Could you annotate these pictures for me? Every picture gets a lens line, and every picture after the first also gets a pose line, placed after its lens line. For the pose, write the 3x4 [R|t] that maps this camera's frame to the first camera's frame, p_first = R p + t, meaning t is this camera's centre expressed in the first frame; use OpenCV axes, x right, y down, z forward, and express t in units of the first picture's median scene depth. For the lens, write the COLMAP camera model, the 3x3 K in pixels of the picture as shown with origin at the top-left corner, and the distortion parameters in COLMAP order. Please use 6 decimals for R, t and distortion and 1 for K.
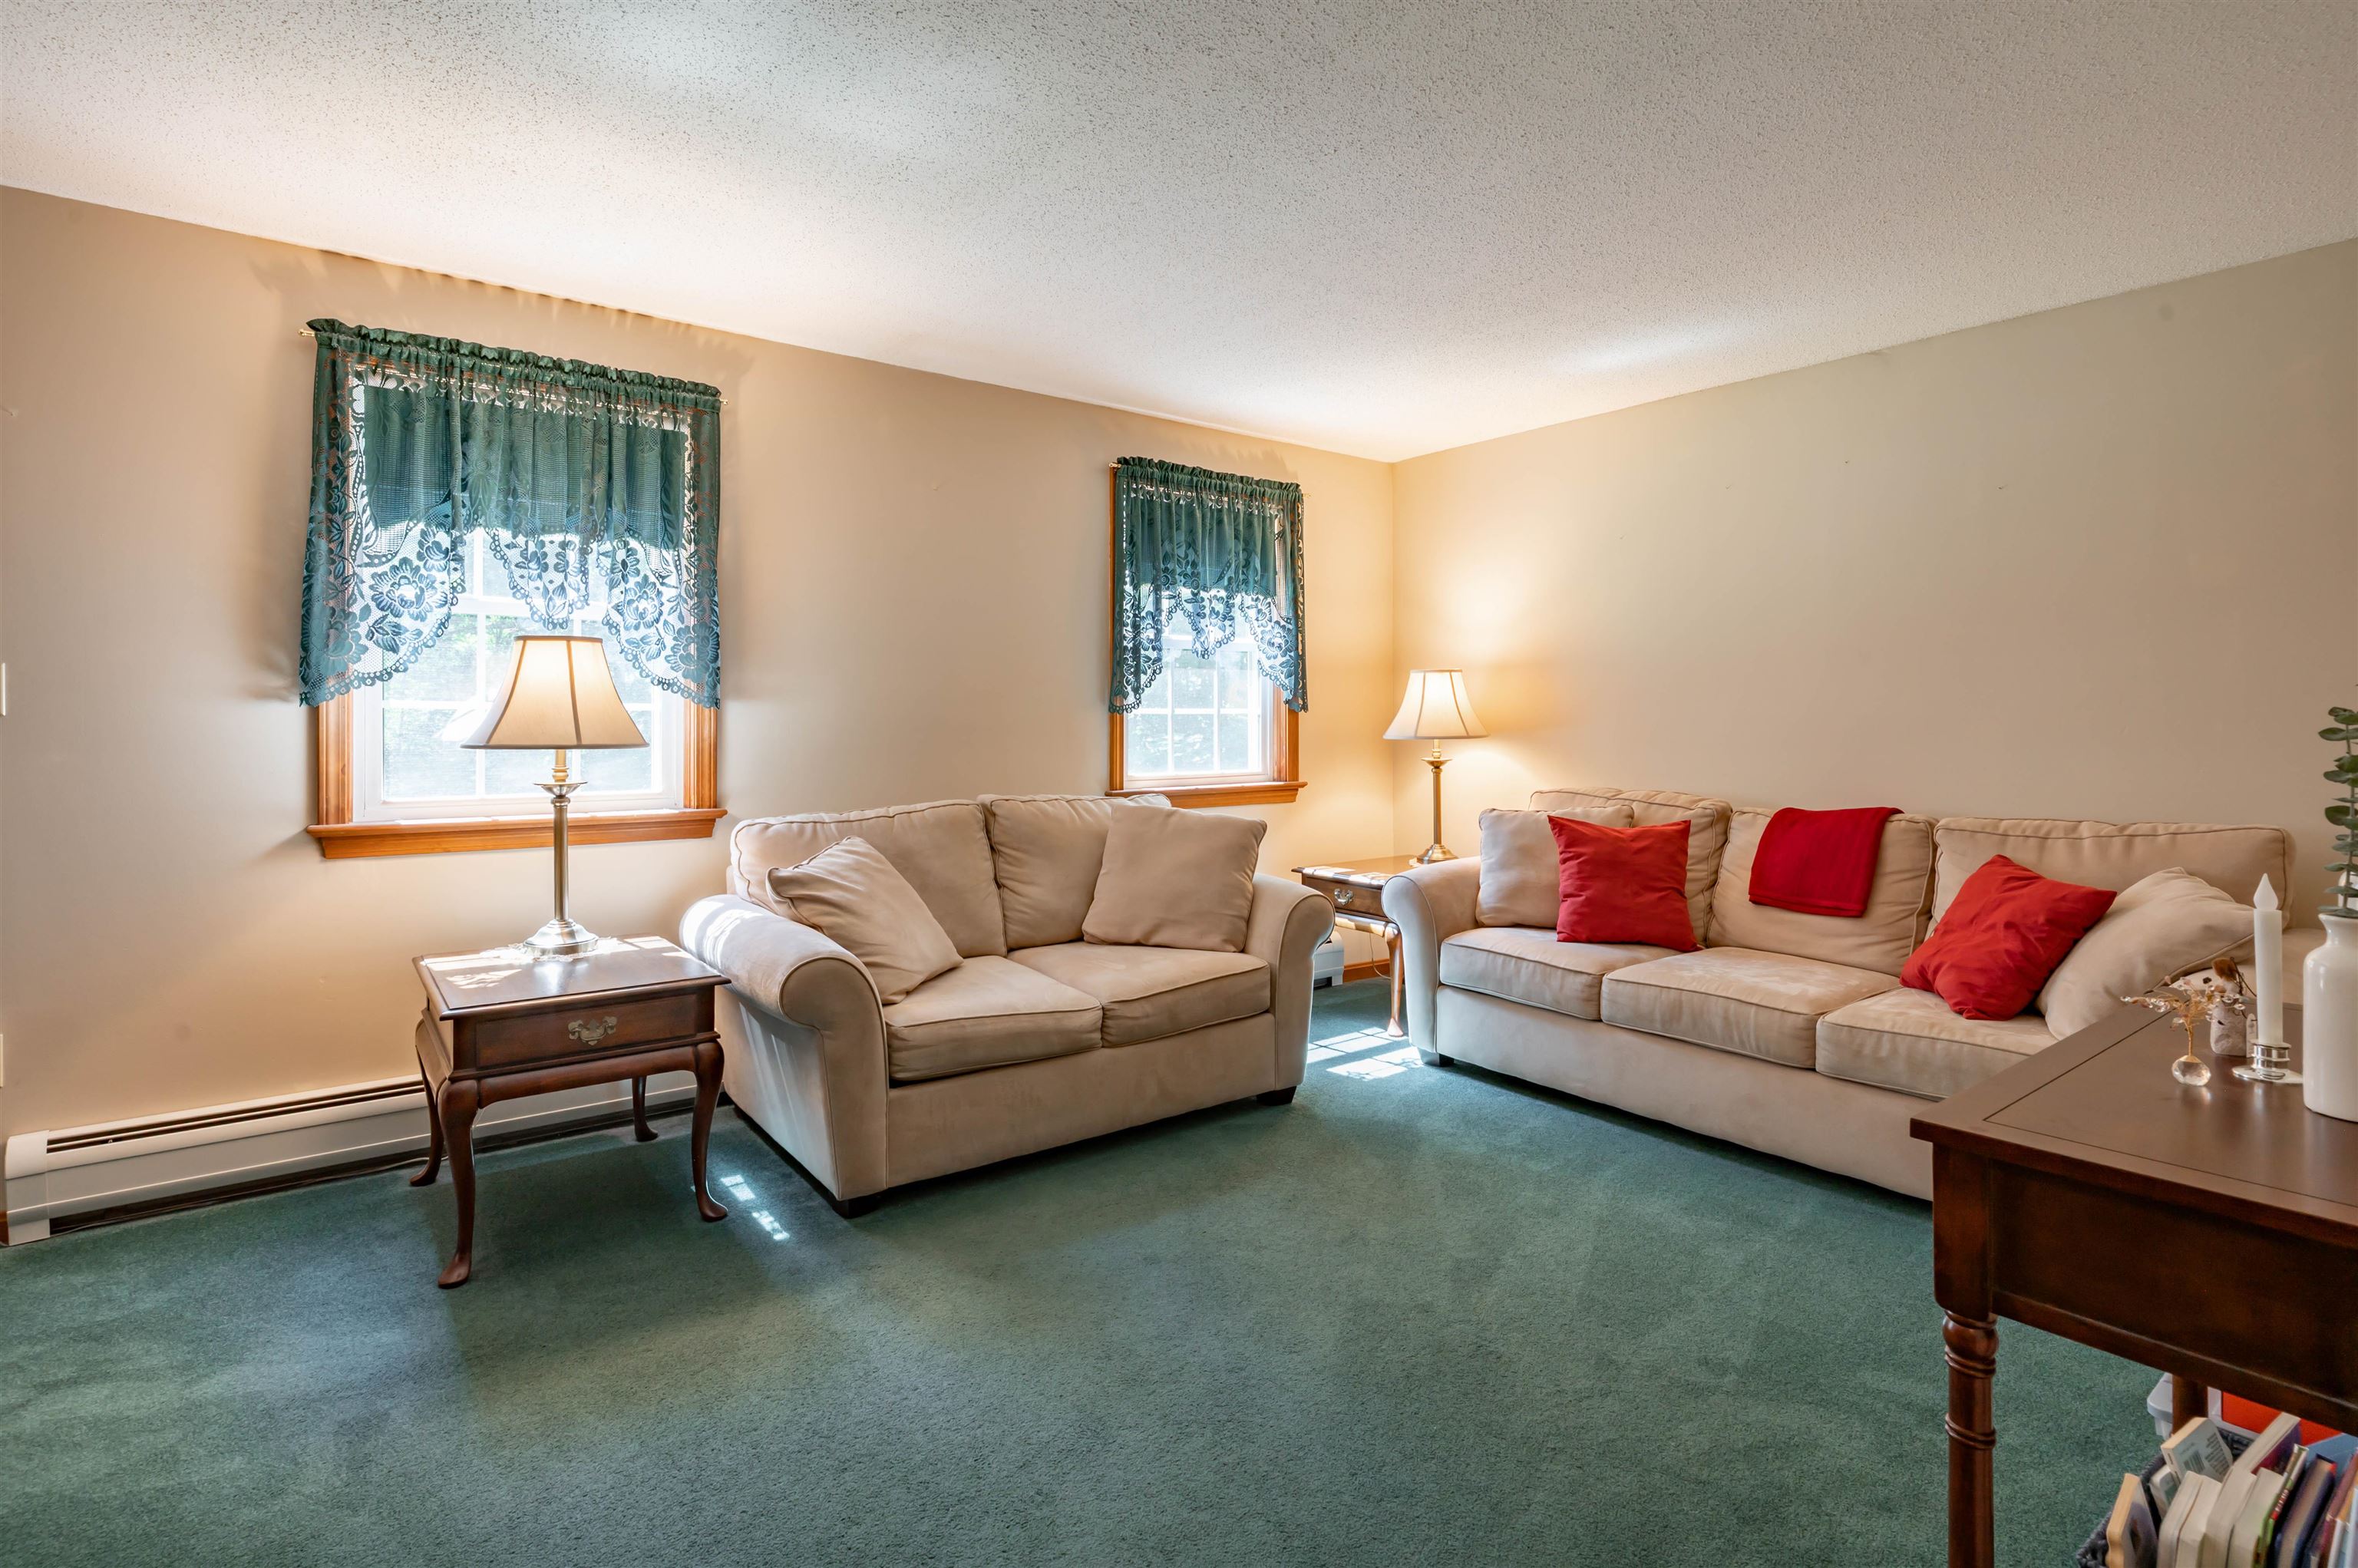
lens RADIAL K [[1132.4, 0, 1181.2], [0, 1132.4, 716.2], [0, 0, 1]] dist [-0.009946, 0.004214]
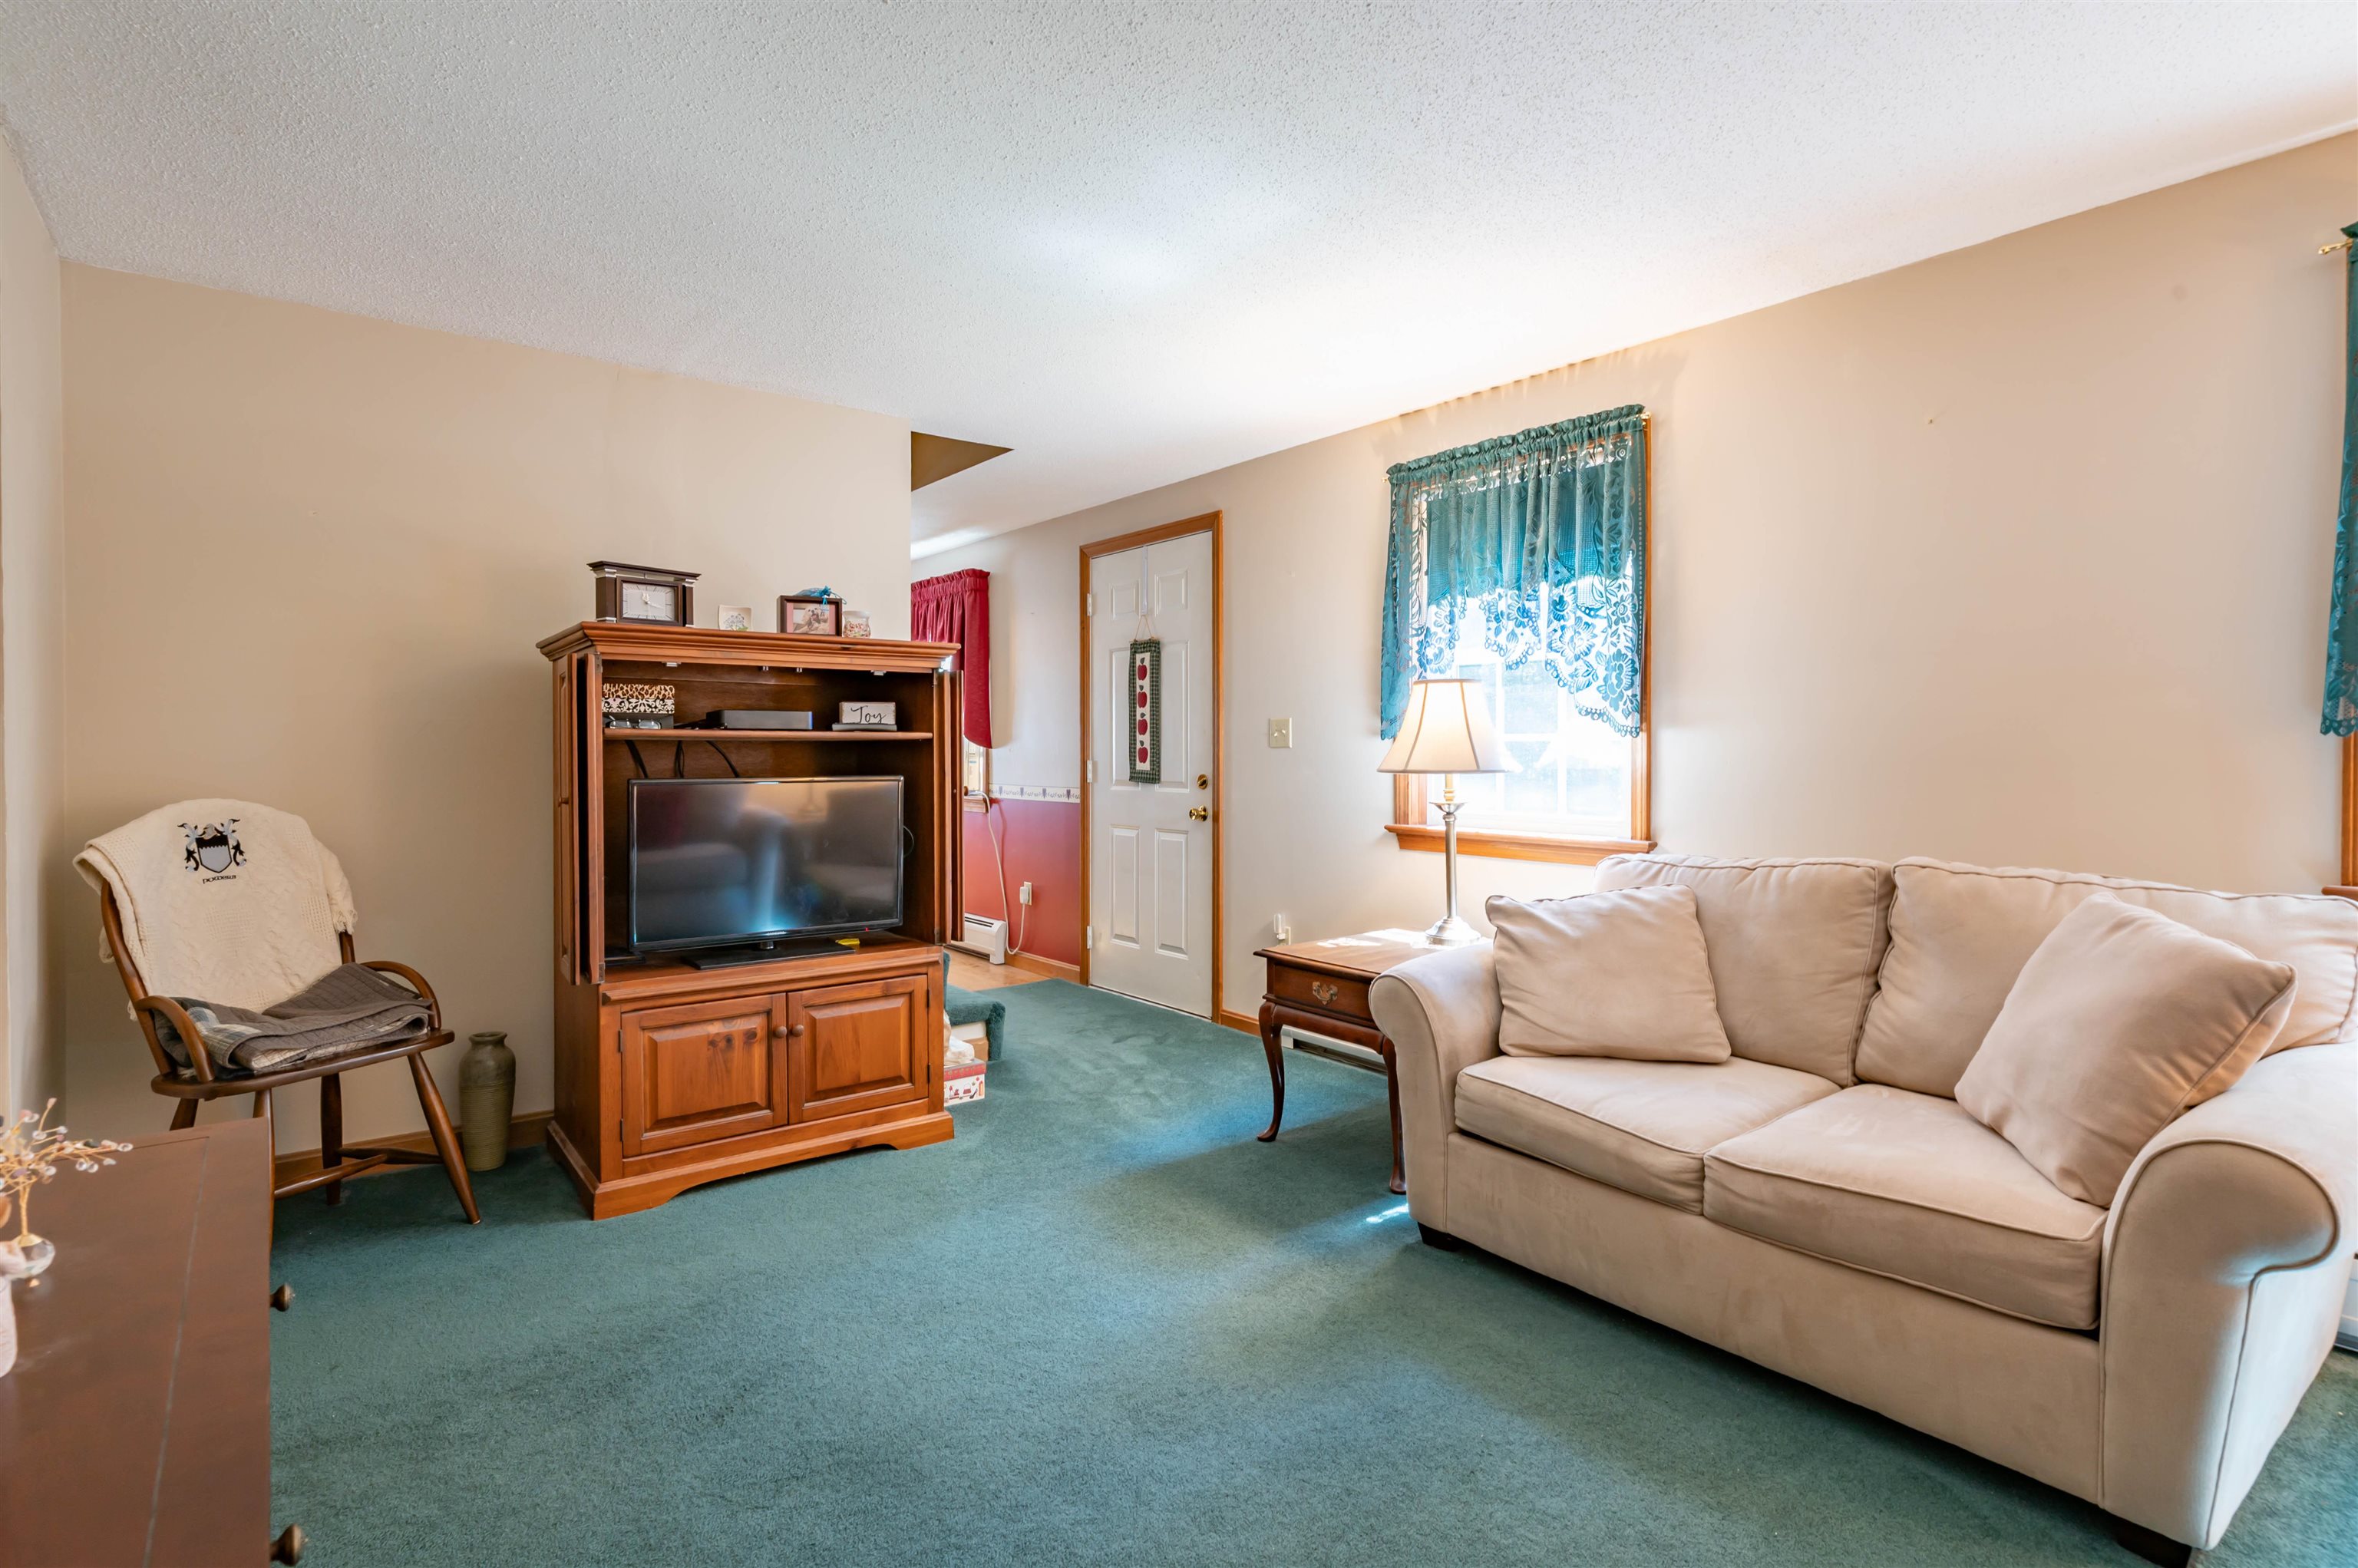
lens RADIAL K [[1132.4, 0, 1138.7], [0, 1132.4, 741.4], [0, 0, 1]] dist [-0.009946, 0.004214]
pose [[0.004653, -0.007549, -0.999961, 0.641051], [0.009499, 0.999927, -0.007504, 0.000345], [0.999944, -0.009464, 0.004725, 0.659730]]
